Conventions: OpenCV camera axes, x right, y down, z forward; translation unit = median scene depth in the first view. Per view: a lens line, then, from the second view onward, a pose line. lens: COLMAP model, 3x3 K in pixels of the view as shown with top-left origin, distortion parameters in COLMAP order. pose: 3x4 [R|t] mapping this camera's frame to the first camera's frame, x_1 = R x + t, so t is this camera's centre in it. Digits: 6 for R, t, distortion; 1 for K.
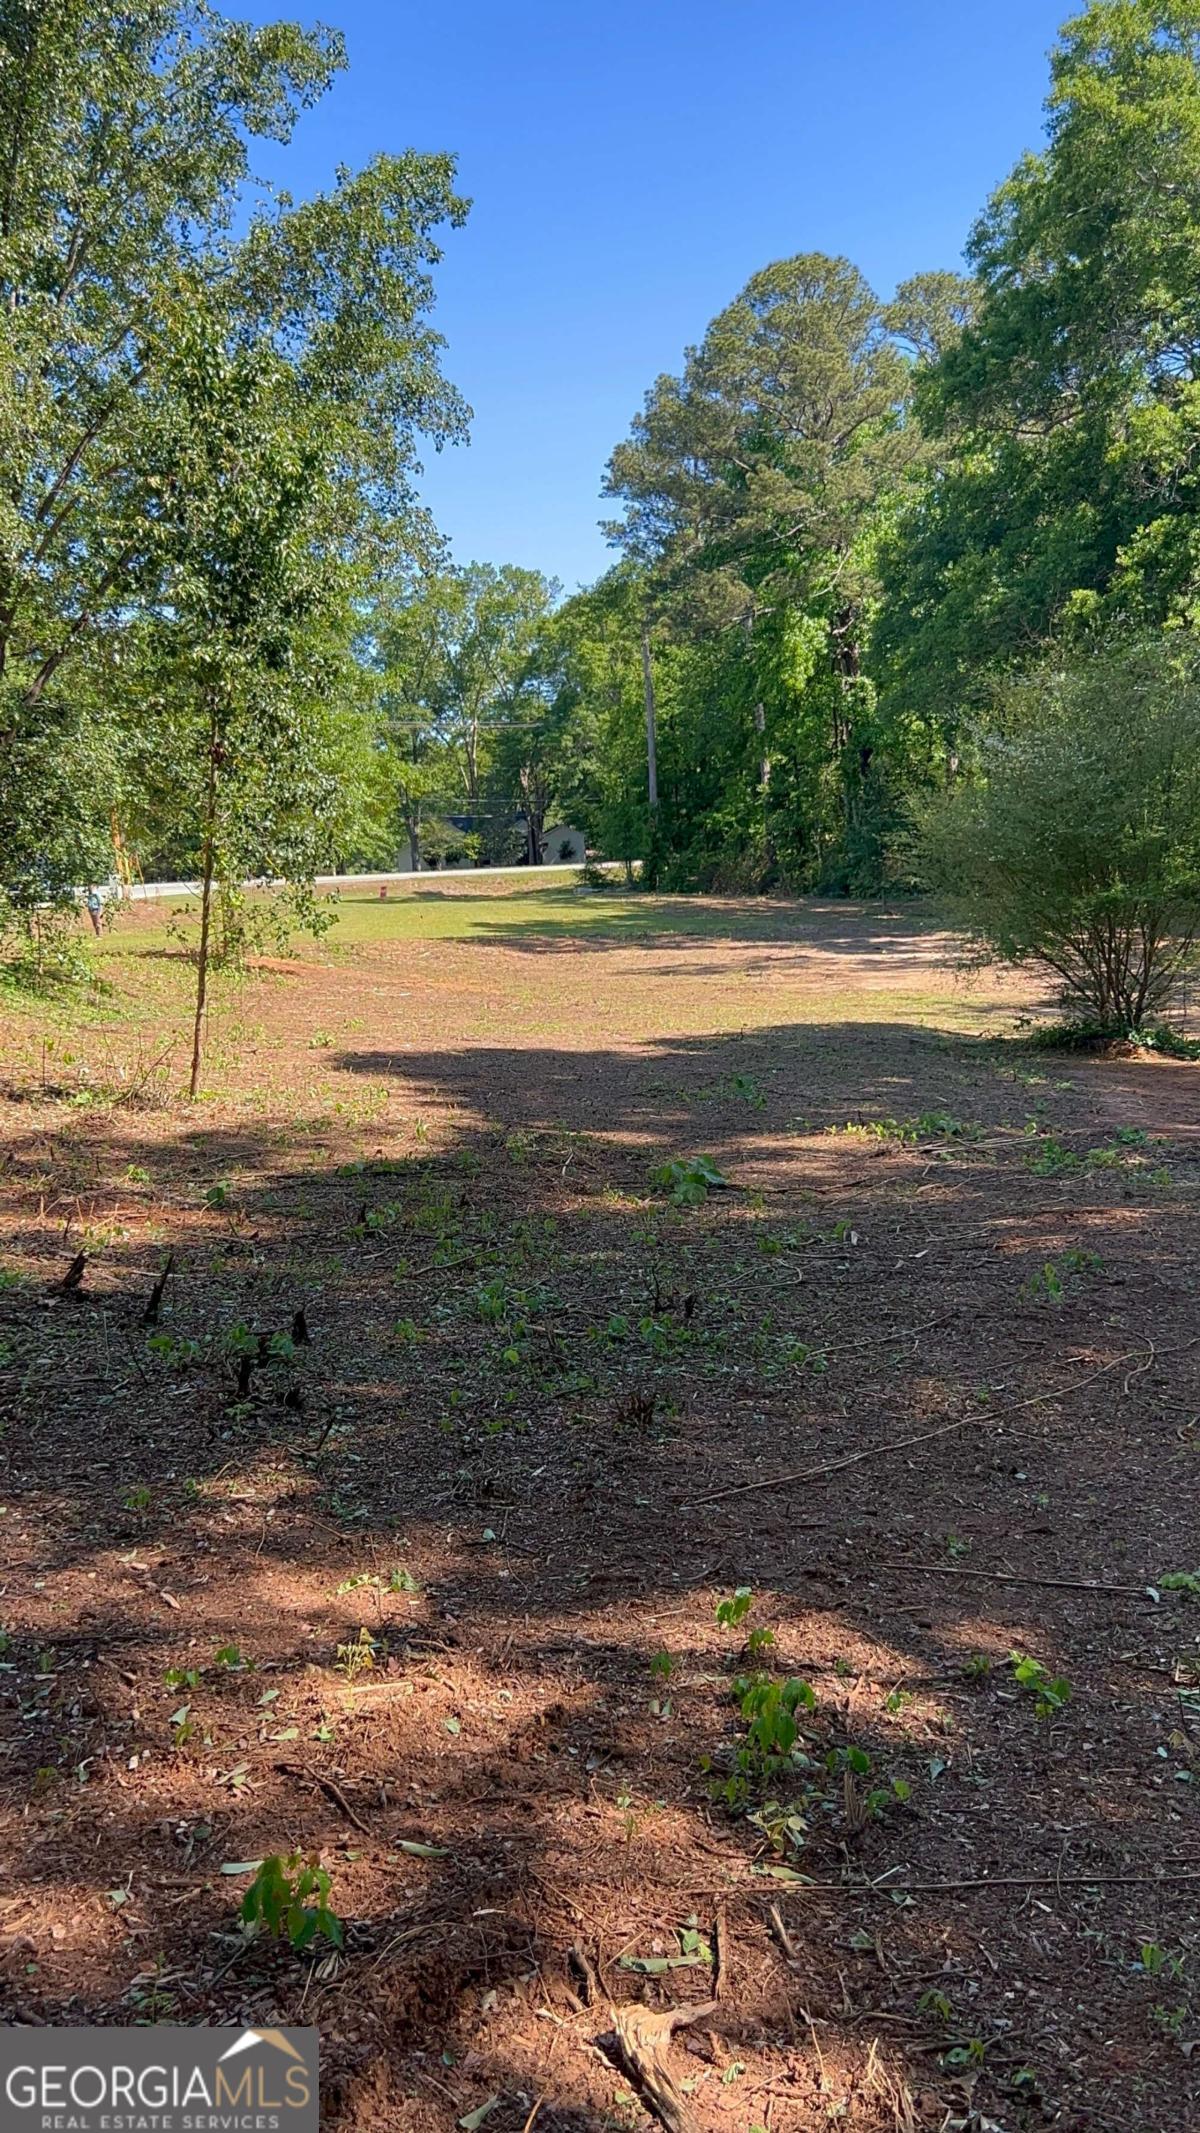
lens RADIAL K [[1979.5, 0, 587.6], [0, 1979.5, 1055.9], [0, 0, 1]] dist [-0.003805, 0.005635]
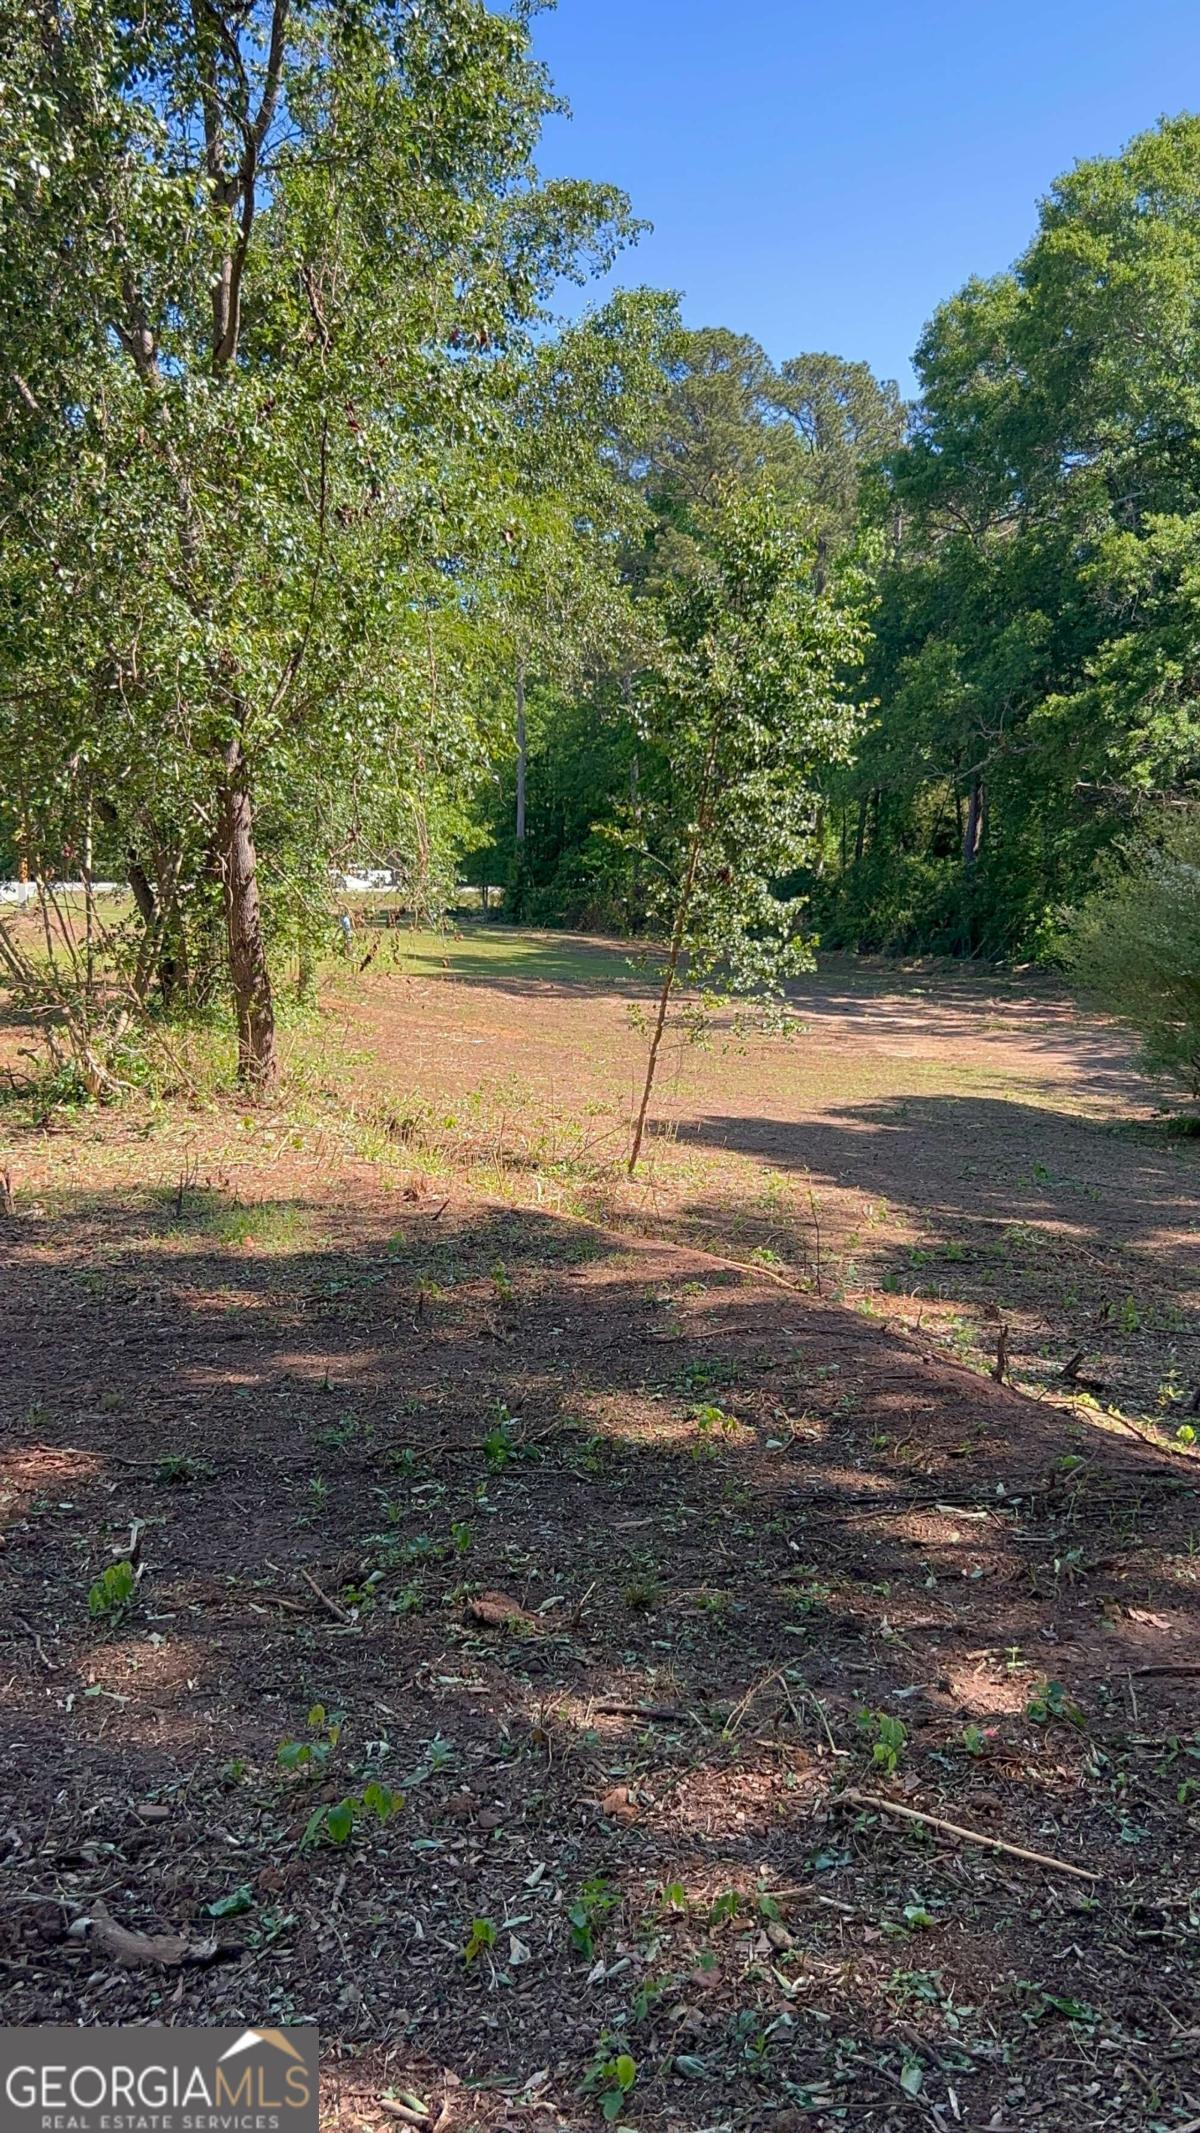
lens RADIAL K [[1979.5, 0, 587.6], [0, 1979.5, 1055.9], [0, 0, 1]] dist [-0.003805, 0.005635]
pose [[0.988724, 0.046573, 0.142321, -0.152109], [-0.045736, 0.998912, -0.009146, -0.012975], [-0.142593, 0.002533, 0.989778, -0.049870]]
